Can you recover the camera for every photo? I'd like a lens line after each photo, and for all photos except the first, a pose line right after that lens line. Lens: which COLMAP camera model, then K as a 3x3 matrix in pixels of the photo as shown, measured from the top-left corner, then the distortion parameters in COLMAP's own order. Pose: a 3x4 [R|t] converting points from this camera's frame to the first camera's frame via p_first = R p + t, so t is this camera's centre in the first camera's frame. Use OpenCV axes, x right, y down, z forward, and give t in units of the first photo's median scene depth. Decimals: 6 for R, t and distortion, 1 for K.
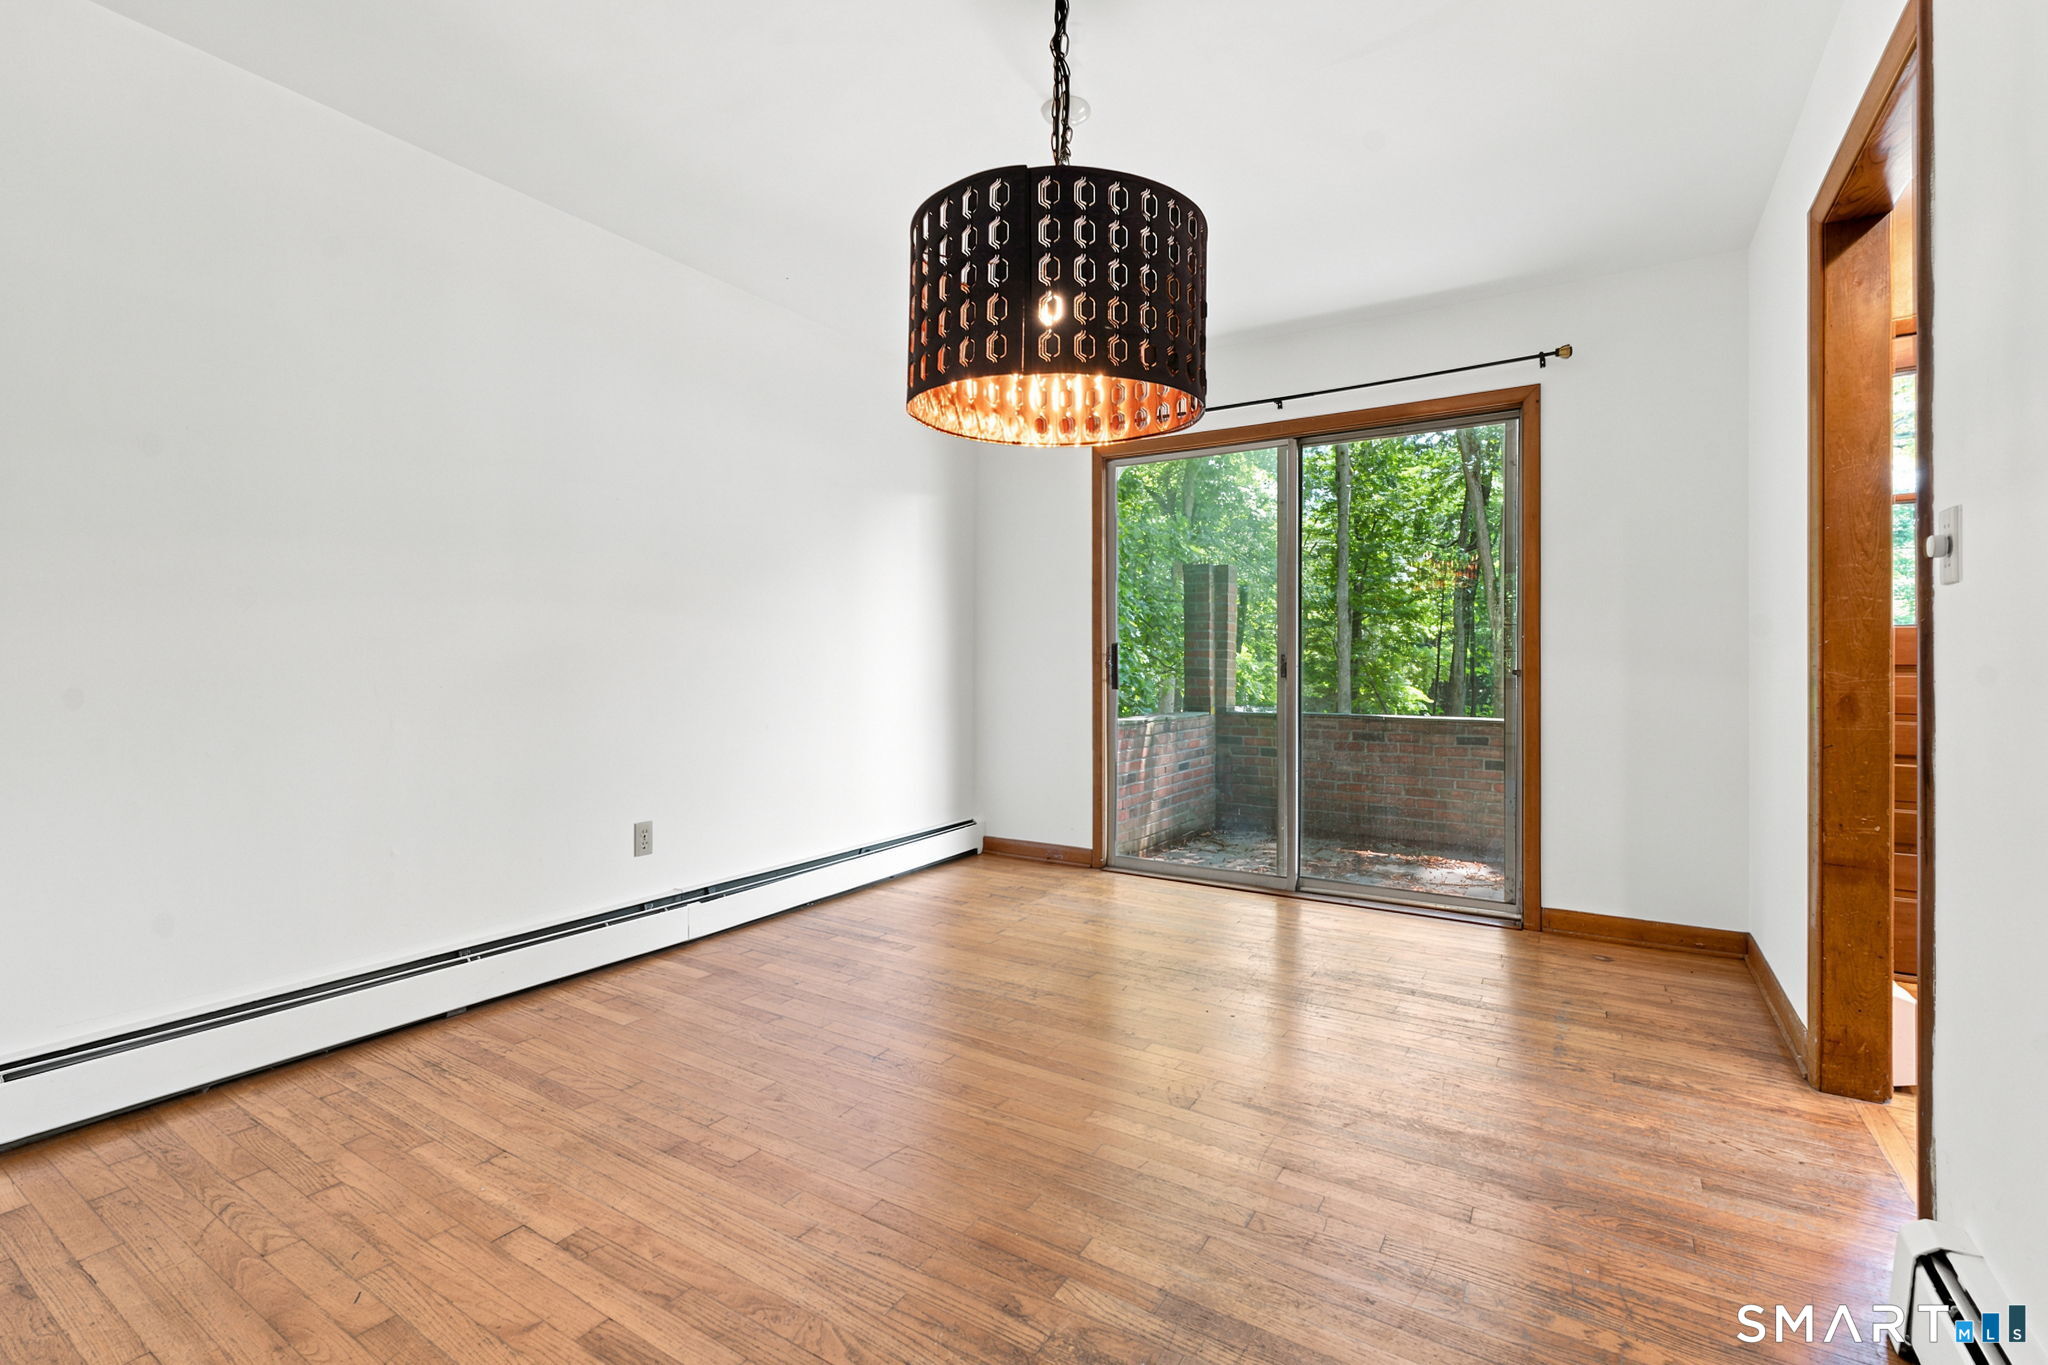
lens RADIAL K [[911.4, 0, 1026.9], [0, 911.4, 673.6], [0, 0, 1]] dist [-0.000493, -0.000592]
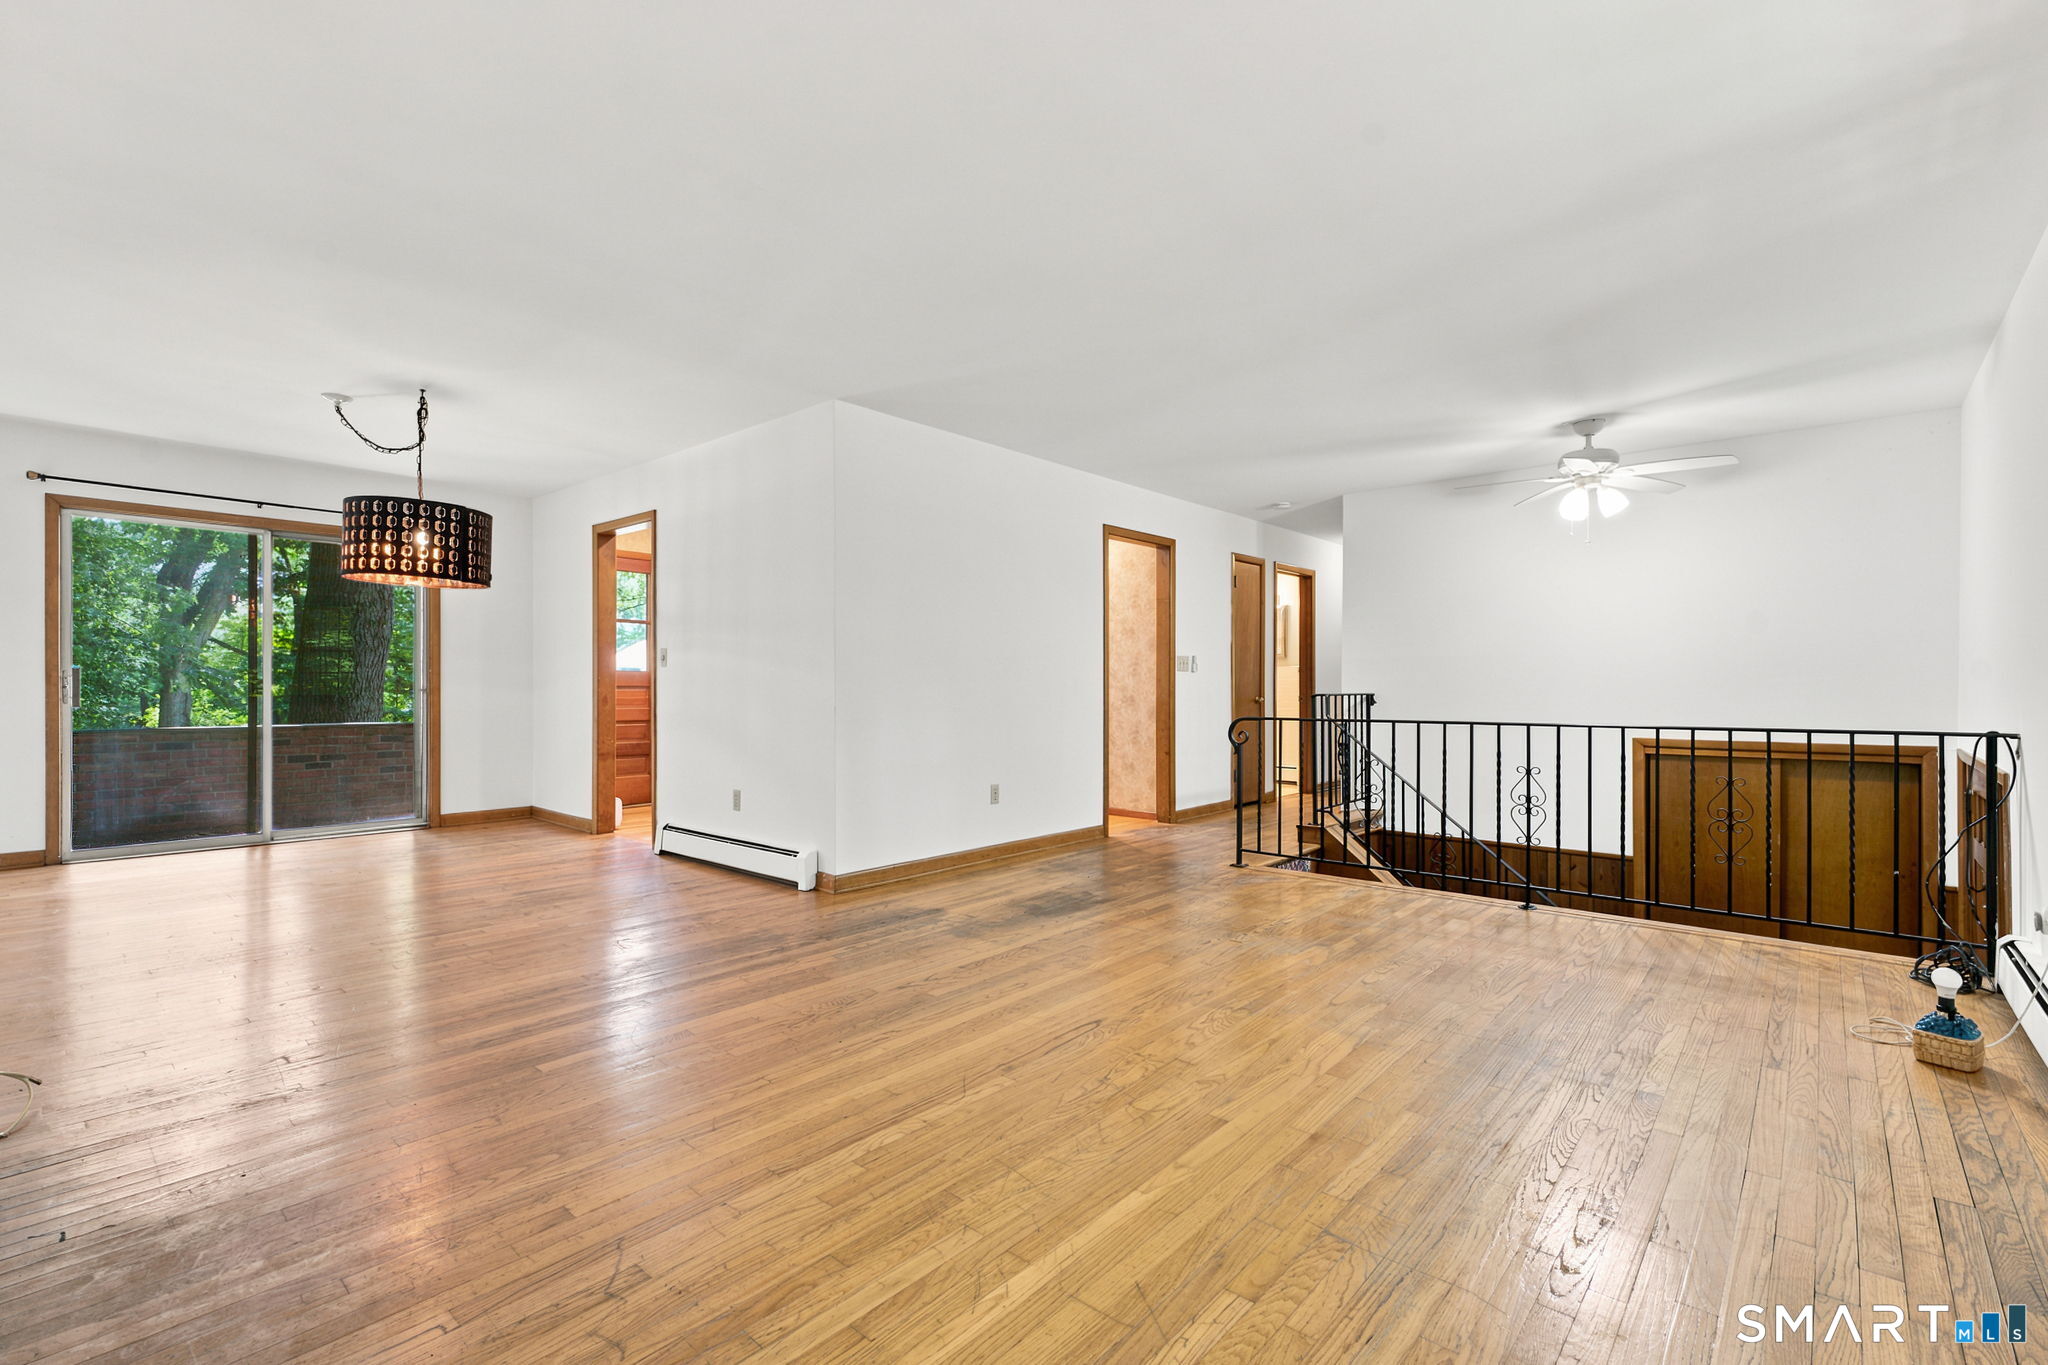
lens RADIAL K [[911.4, 0, 1026.9], [0, 911.4, 673.6], [0, 0, 1]] dist [-0.000493, -0.000592]
pose [[0.155851, 0.011006, 0.987719, -1.055673], [0.005566, 0.999912, -0.012020, -0.006470], [-0.987765, 0.007371, 0.155777, -0.467878]]
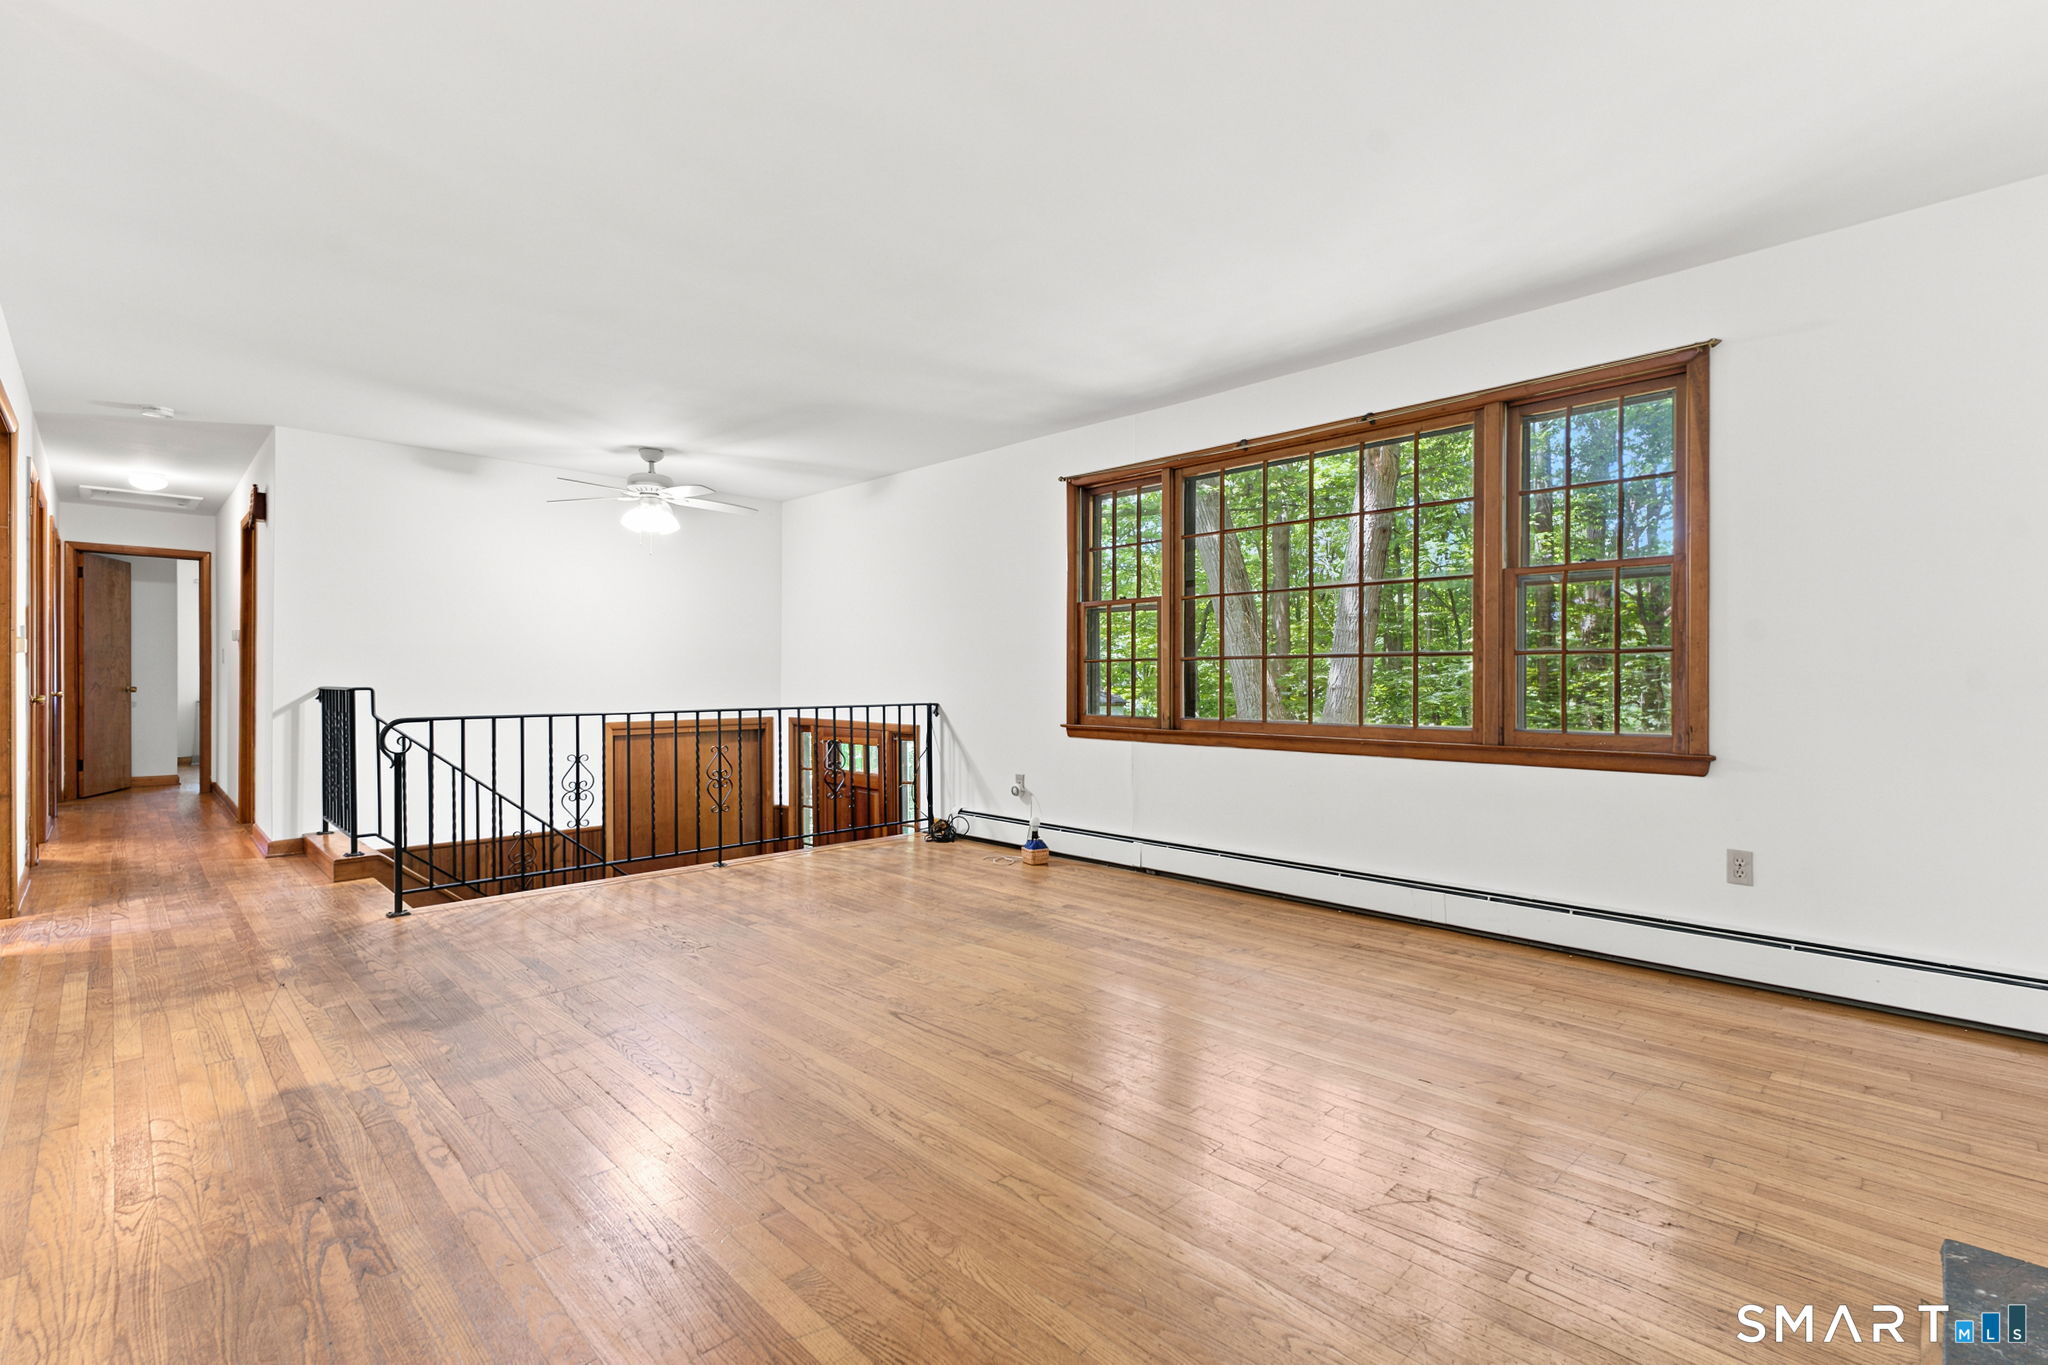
lens RADIAL K [[911.4, 0, 1026.9], [0, 911.4, 673.6], [0, 0, 1]] dist [-0.000493, -0.000592]
pose [[-0.974832, -0.000022, 0.222939, -0.563595], [0.000489, 0.999997, 0.002238, -0.010658], [-0.222939, 0.002290, -0.974830, 0.320666]]
